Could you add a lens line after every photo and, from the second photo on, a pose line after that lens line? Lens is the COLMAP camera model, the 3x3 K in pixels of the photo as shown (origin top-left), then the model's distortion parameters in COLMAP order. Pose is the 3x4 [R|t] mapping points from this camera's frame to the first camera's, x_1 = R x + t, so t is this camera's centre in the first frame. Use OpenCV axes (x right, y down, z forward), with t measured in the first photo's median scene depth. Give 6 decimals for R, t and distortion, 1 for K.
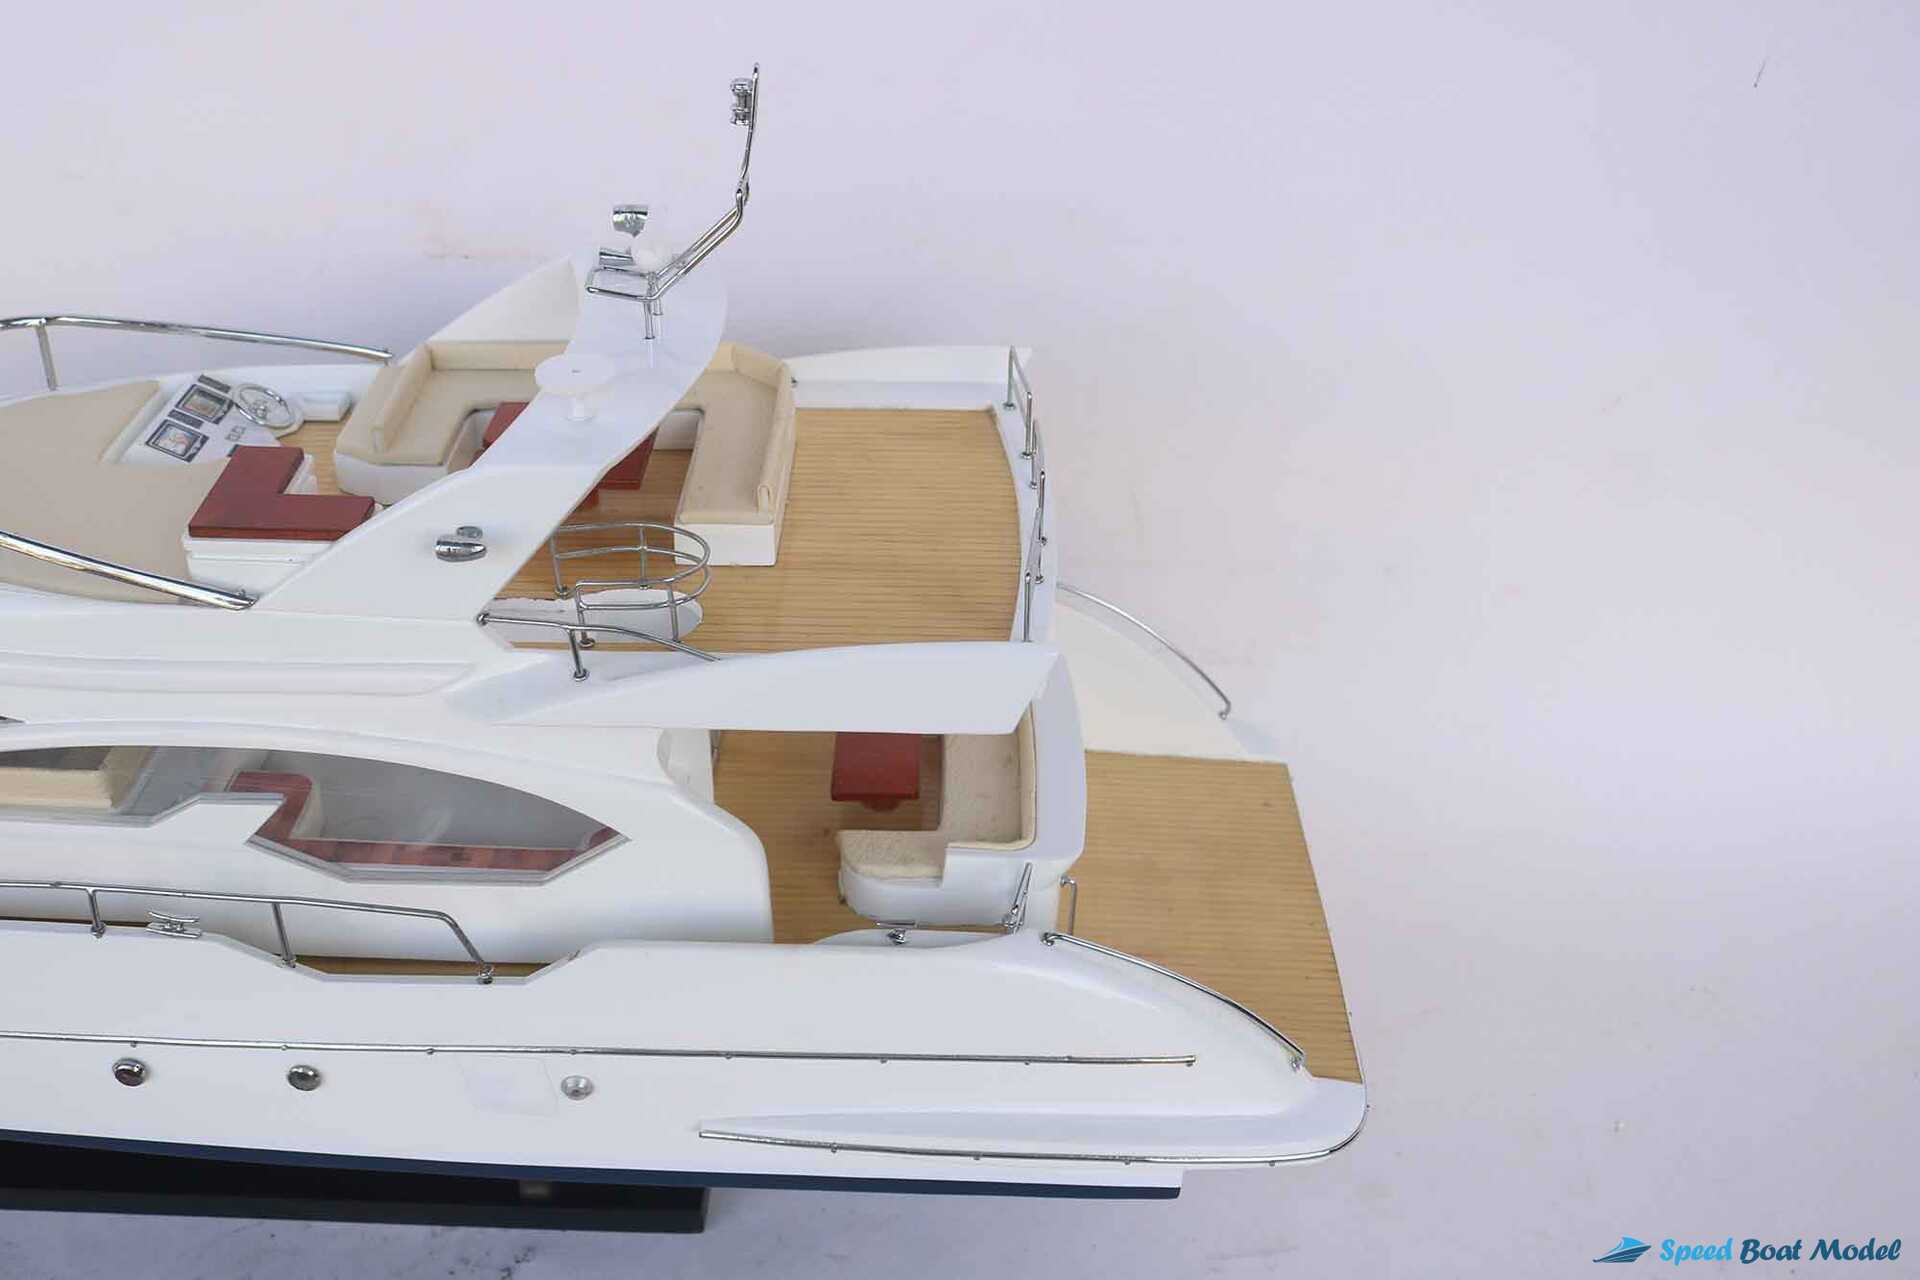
lens RADIAL K [[1237.3, 0, 958.3], [0, 1237.3, 627.8], [0, 0, 1]] dist [-0.004372, -0.002439]
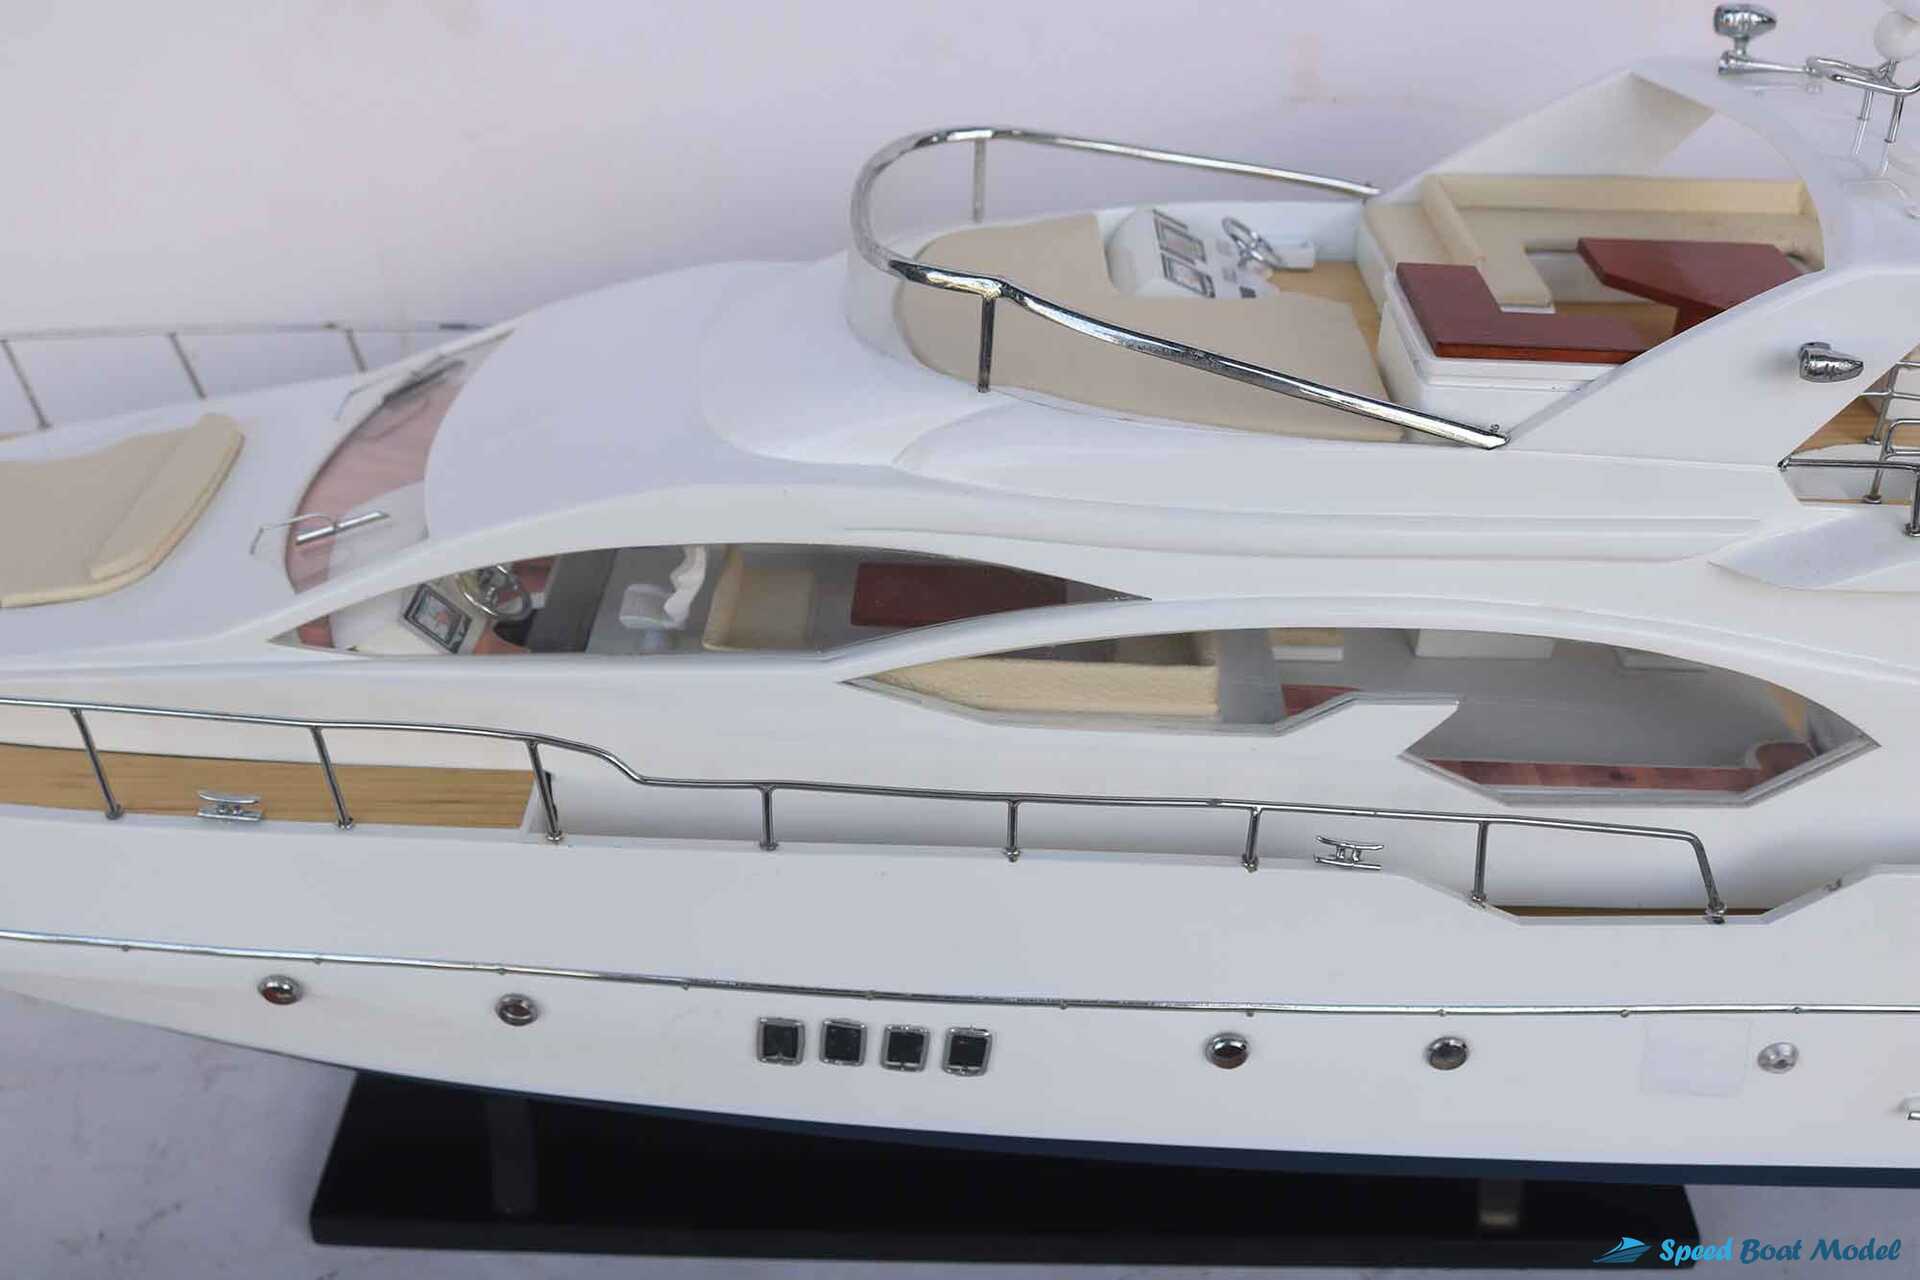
lens RADIAL K [[1392.7, 0, 967.3], [0, 1392.7, 646.4], [0, 0, 1]] dist [-0.007159, 0.000828]
pose [[0.998378, -0.001093, 0.056926, -0.909573], [0.003088, 0.999384, -0.034971, 0.134423], [-0.056853, 0.035090, 0.997766, 0.112351]]
